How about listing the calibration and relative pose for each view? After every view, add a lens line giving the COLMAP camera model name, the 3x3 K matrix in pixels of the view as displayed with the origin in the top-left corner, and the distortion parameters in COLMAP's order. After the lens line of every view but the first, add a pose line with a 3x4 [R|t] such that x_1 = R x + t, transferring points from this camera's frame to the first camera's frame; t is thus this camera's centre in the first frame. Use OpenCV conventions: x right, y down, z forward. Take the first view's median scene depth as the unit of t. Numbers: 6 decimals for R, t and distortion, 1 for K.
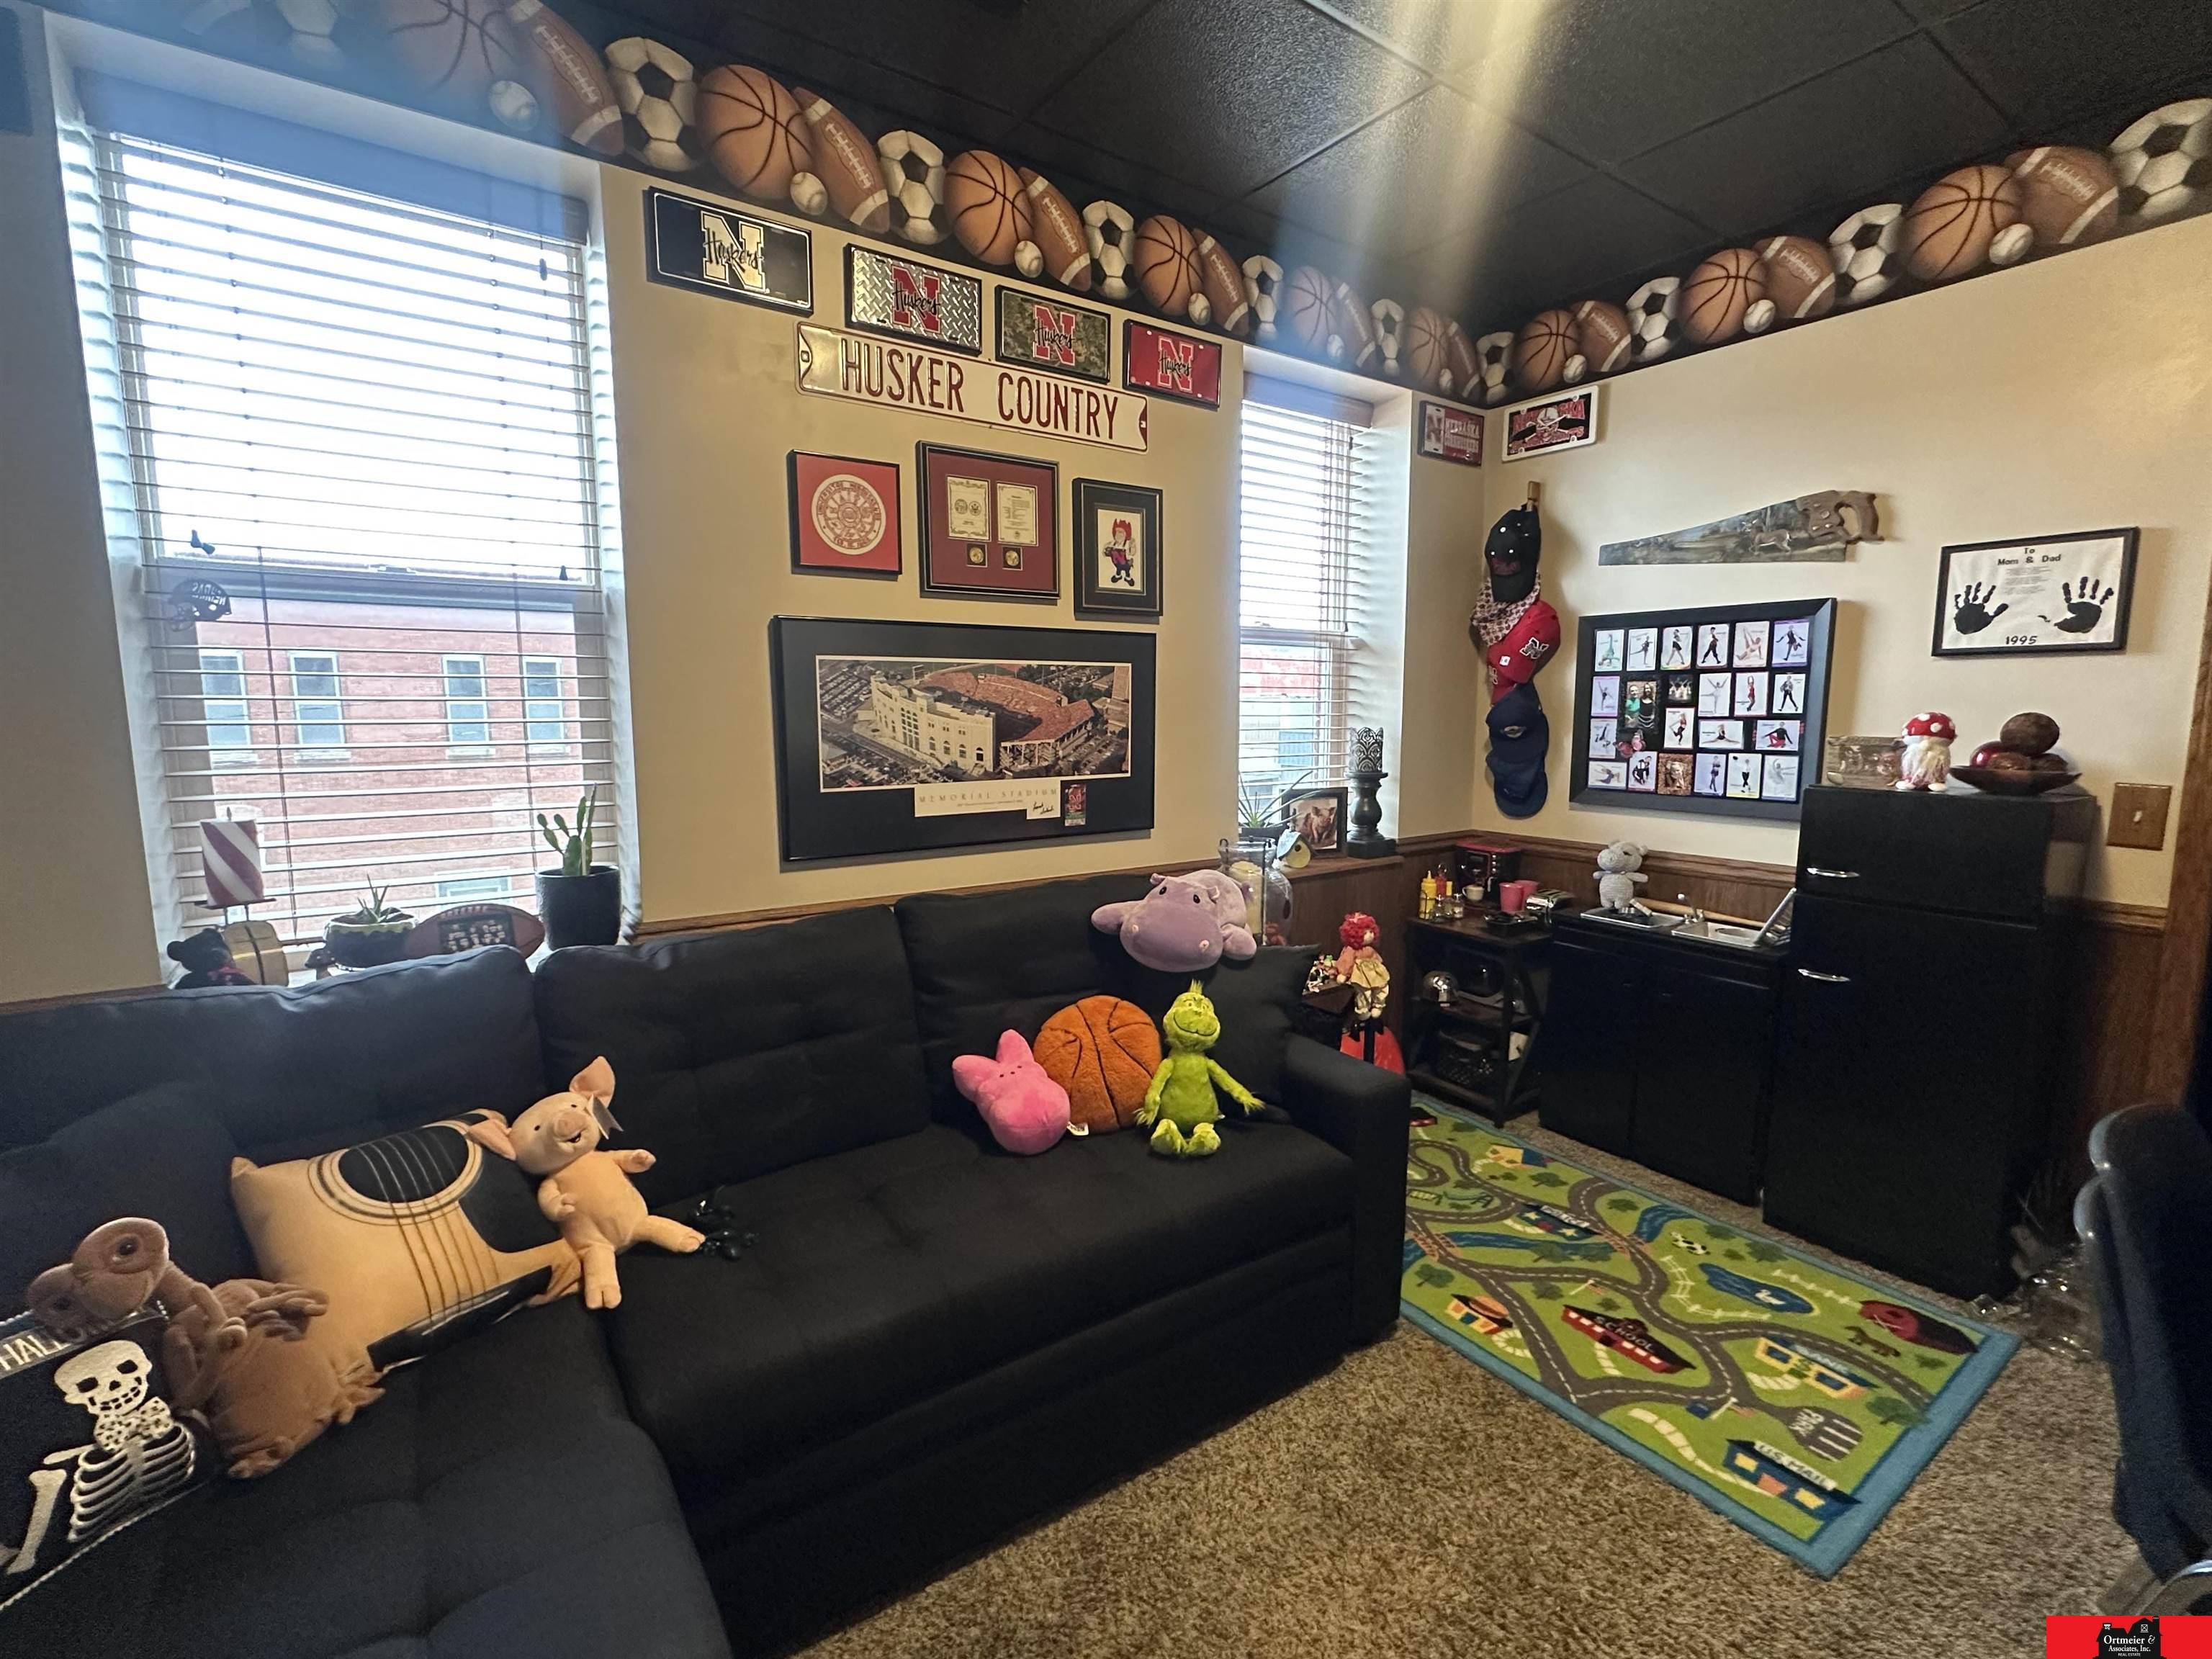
lens RADIAL K [[1008.8, 0, 1106.1], [0, 1008.8, 829.0], [0, 0, 1]] dist [-0.005171, 0.000726]
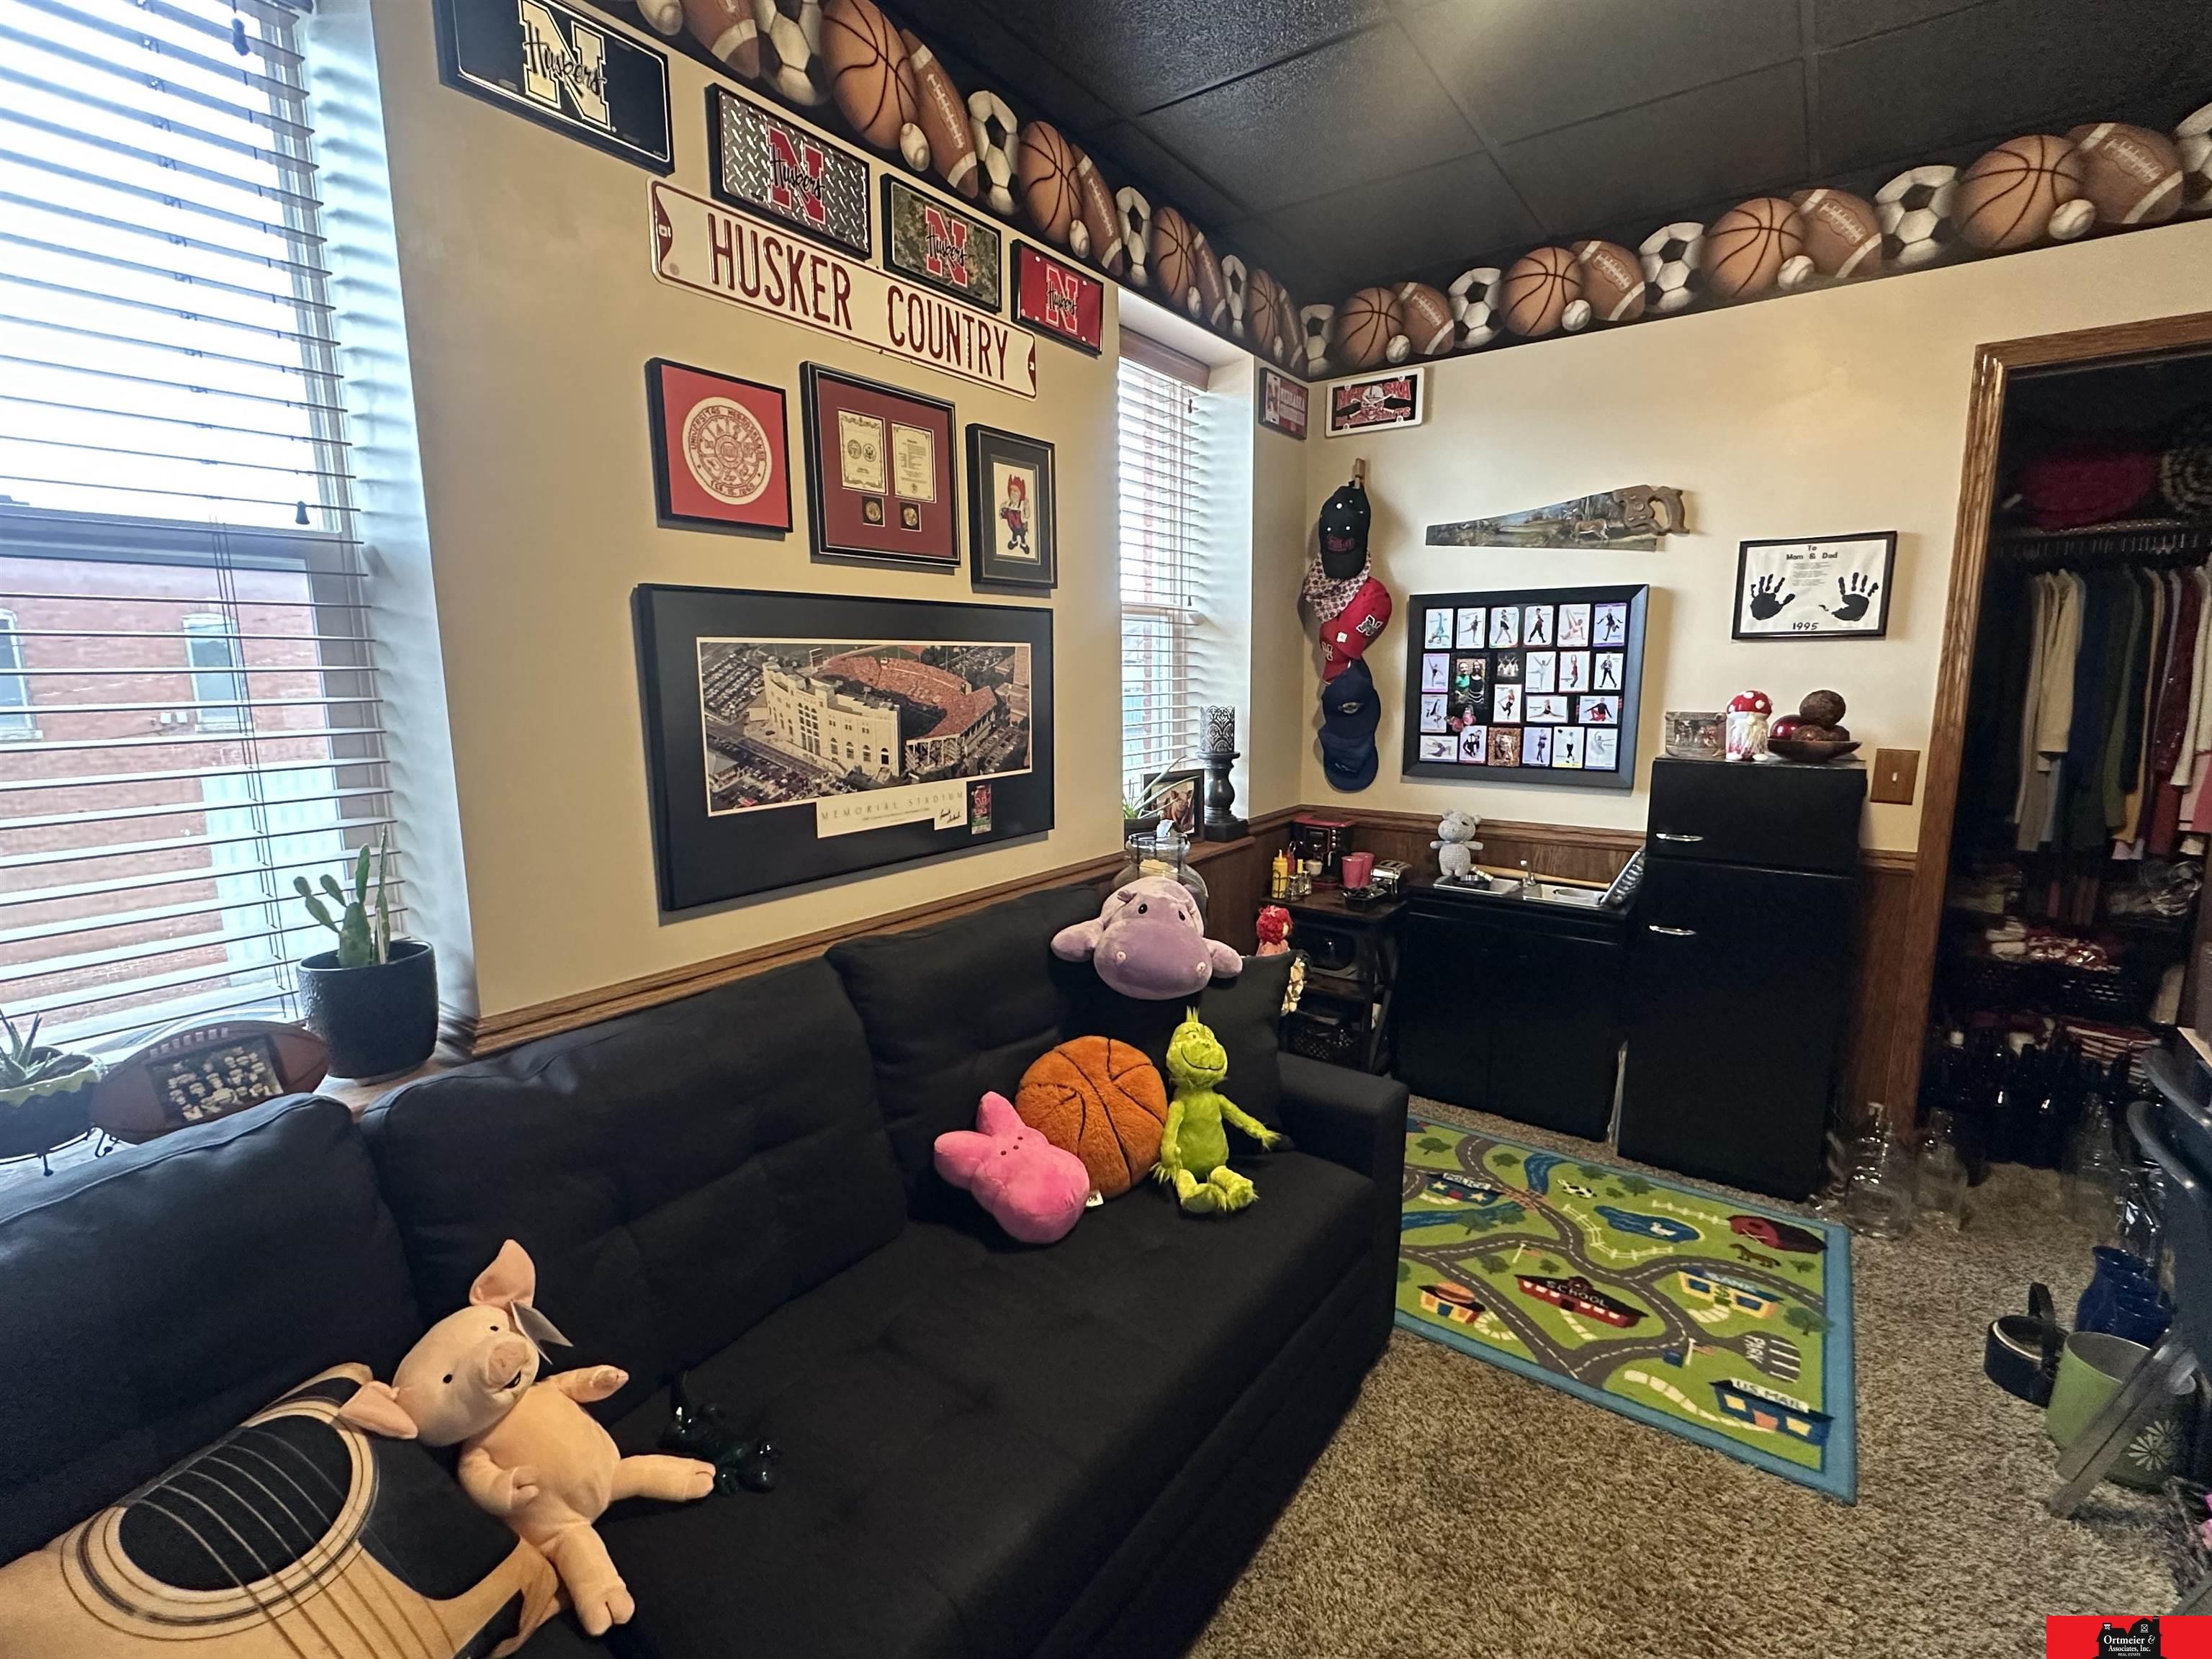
lens RADIAL K [[1008.8, 0, 1106.8], [0, 1008.8, 828.6], [0, 0, 1]] dist [-0.005171, 0.000726]
pose [[0.943915, -0.058028, 0.325050, -0.241146], [0.046051, 0.997951, 0.044426, -0.046395], [-0.326961, -0.026965, 0.944653, 0.173916]]
